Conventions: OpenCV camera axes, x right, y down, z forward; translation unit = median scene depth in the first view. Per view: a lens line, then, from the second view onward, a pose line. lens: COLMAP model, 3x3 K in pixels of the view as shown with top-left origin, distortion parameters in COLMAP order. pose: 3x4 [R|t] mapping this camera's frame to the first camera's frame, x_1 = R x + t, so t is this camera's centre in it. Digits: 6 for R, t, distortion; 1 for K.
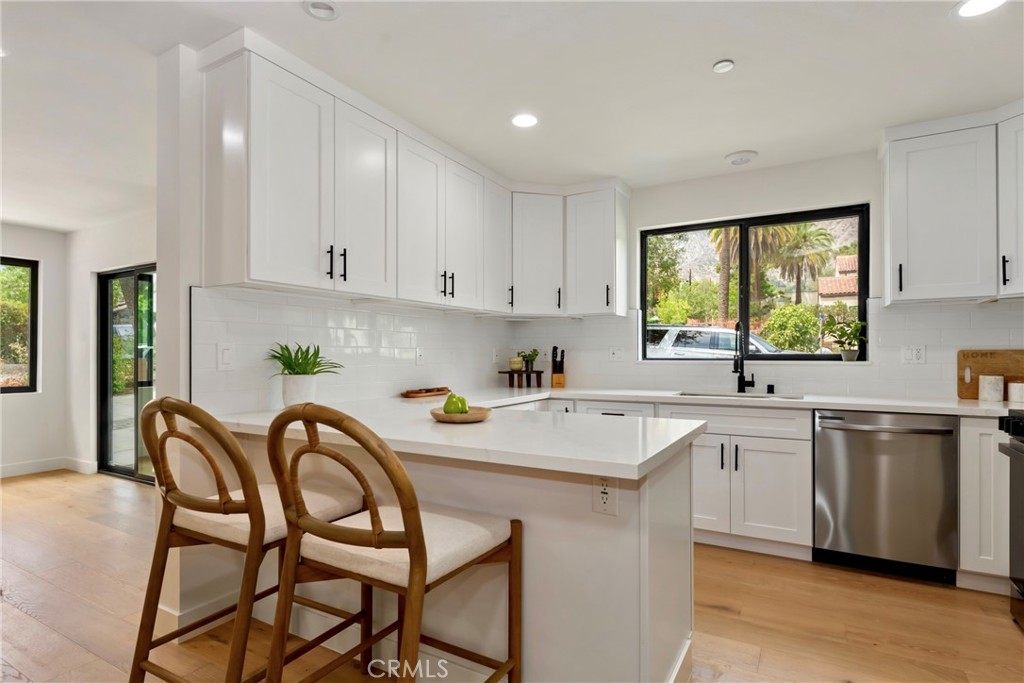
lens RADIAL K [[522.2, 0, 510.6], [0, 522.2, 352.3], [0, 0, 1]] dist [-0.000668, -0.000763]
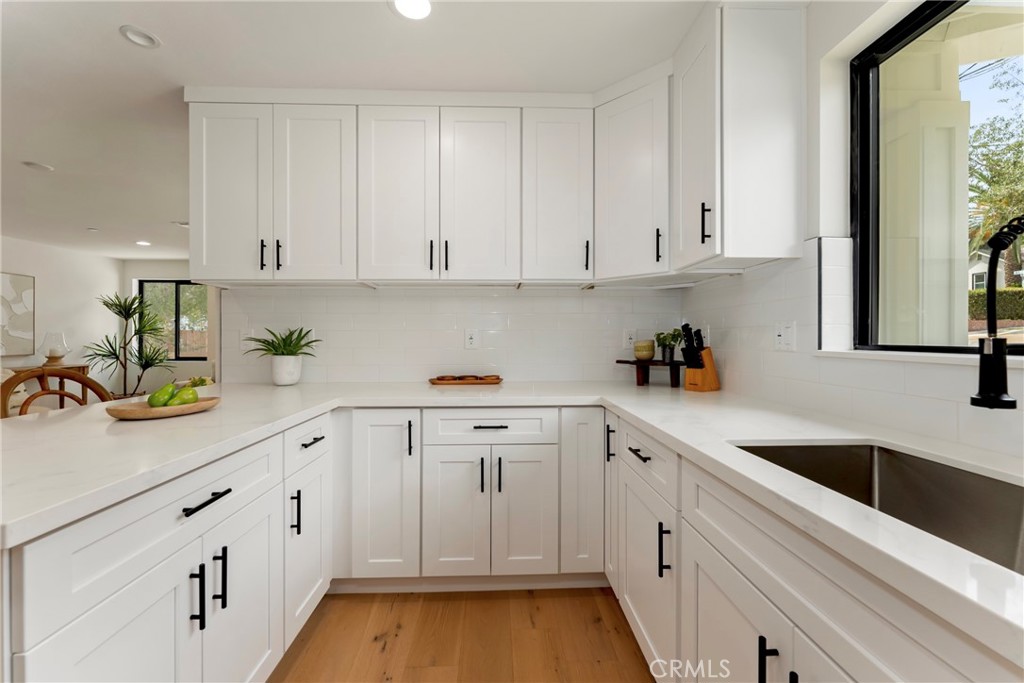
lens RADIAL K [[417.2, 0, 511.7], [0, 417.2, 335.6], [0, 0, 1]] dist [-0.001343, -0.000876]
pose [[0.534981, -0.003237, -0.844858, 0.407459], [0.005285, 0.999986, -0.000485, 0.001817], [0.844847, -0.004205, 0.534991, 0.580675]]
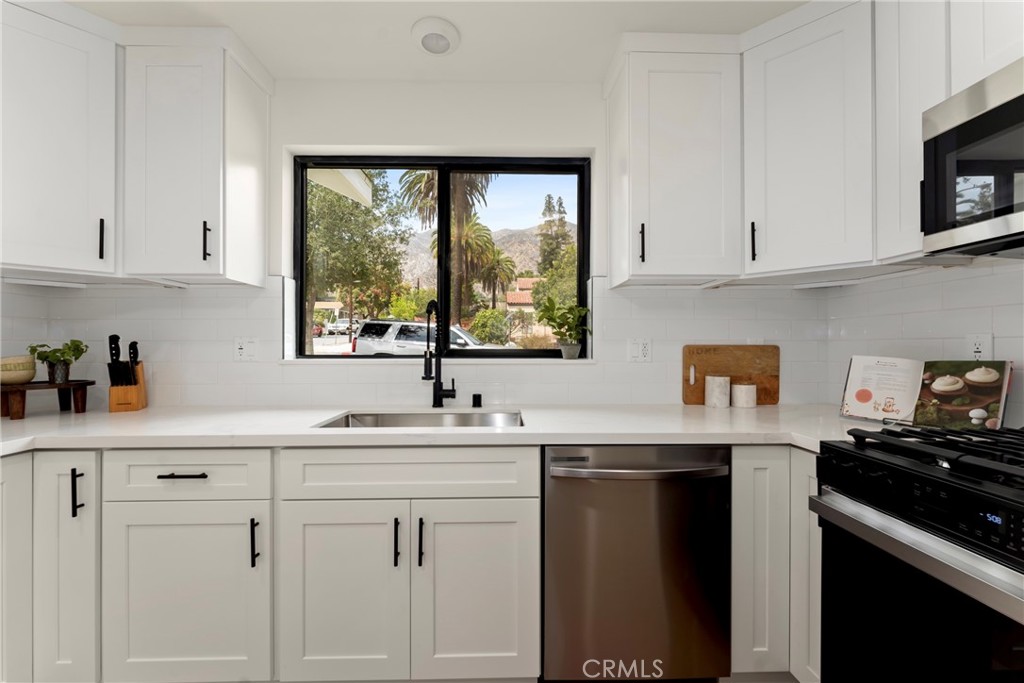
lens RADIAL K [[416.9, 0, 512.8], [0, 416.9, 345.3], [0, 0, 1]] dist [-0.000891, -0.000109]
pose [[0.852140, 0.001963, 0.523311, 0.217553], [-0.003263, 0.999993, 0.001562, -0.002815], [-0.523305, -0.003038, 0.852140, 0.440435]]
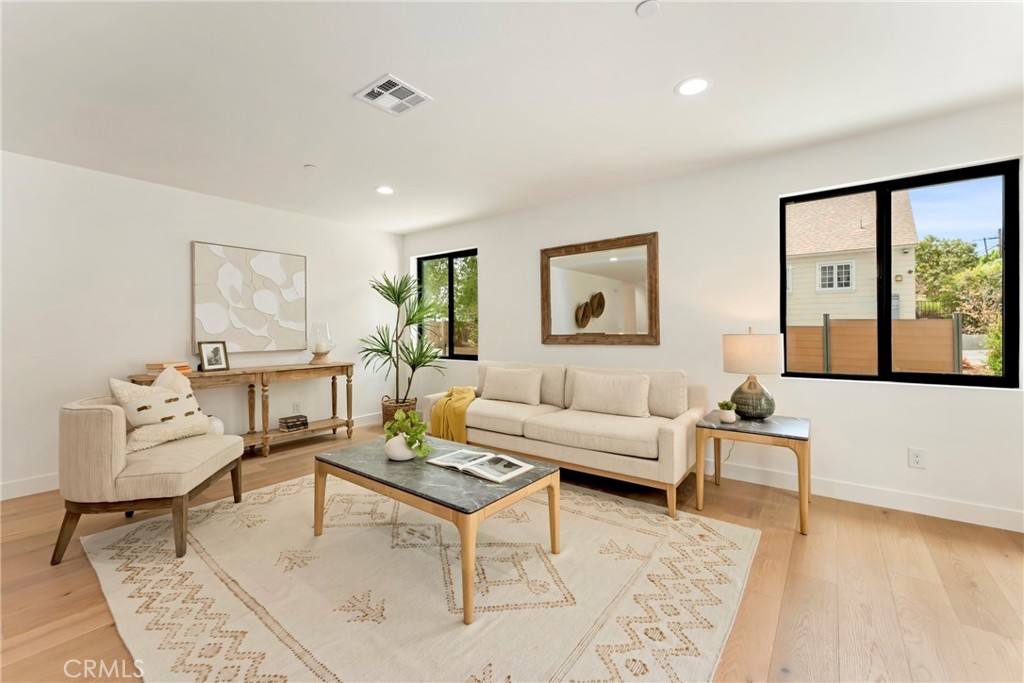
lens RADIAL K [[420.6, 0, 511.0], [0, 420.6, 327.8], [0, 0, 1]] dist [-0.004167, -0.000438]
pose [[-0.125051, -0.001581, -0.992149, -0.515207], [0.011630, 0.999928, -0.003059, 0.005832], [0.992082, -0.011921, -0.125024, 0.688325]]
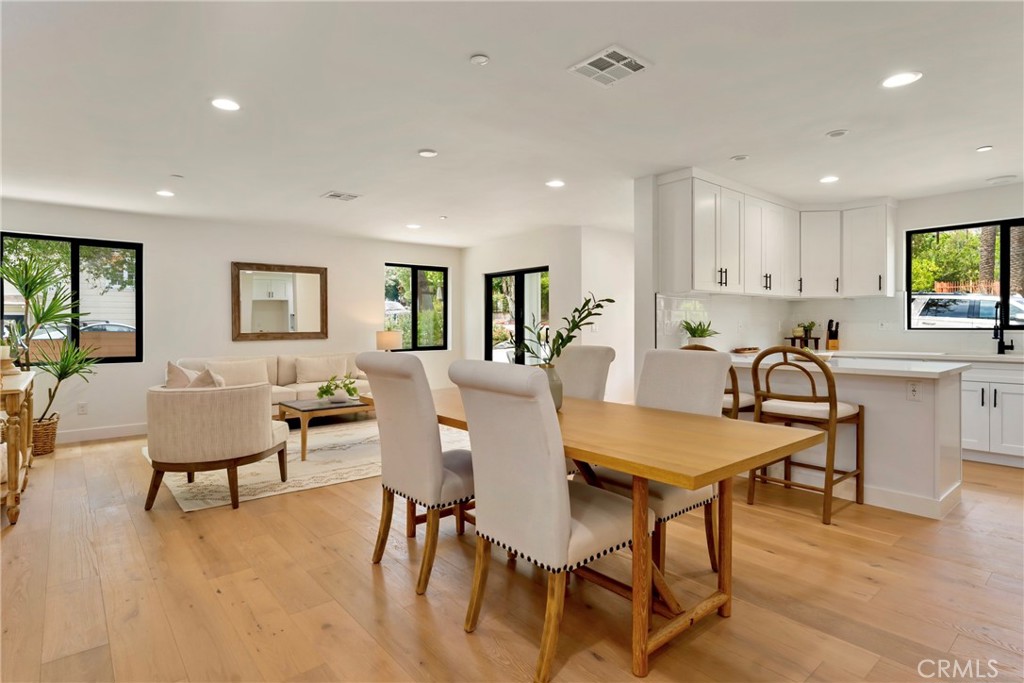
lens RADIAL K [[531.2, 0, 508.6], [0, 531.2, 328.0], [0, 0, 1]] dist [0.004141, -0.000428]
pose [[0.941192, -0.001026, -0.337869, -0.247940], [0.004827, 0.999934, 0.010409, -0.008286], [0.337837, -0.011428, 0.941135, -0.620113]]
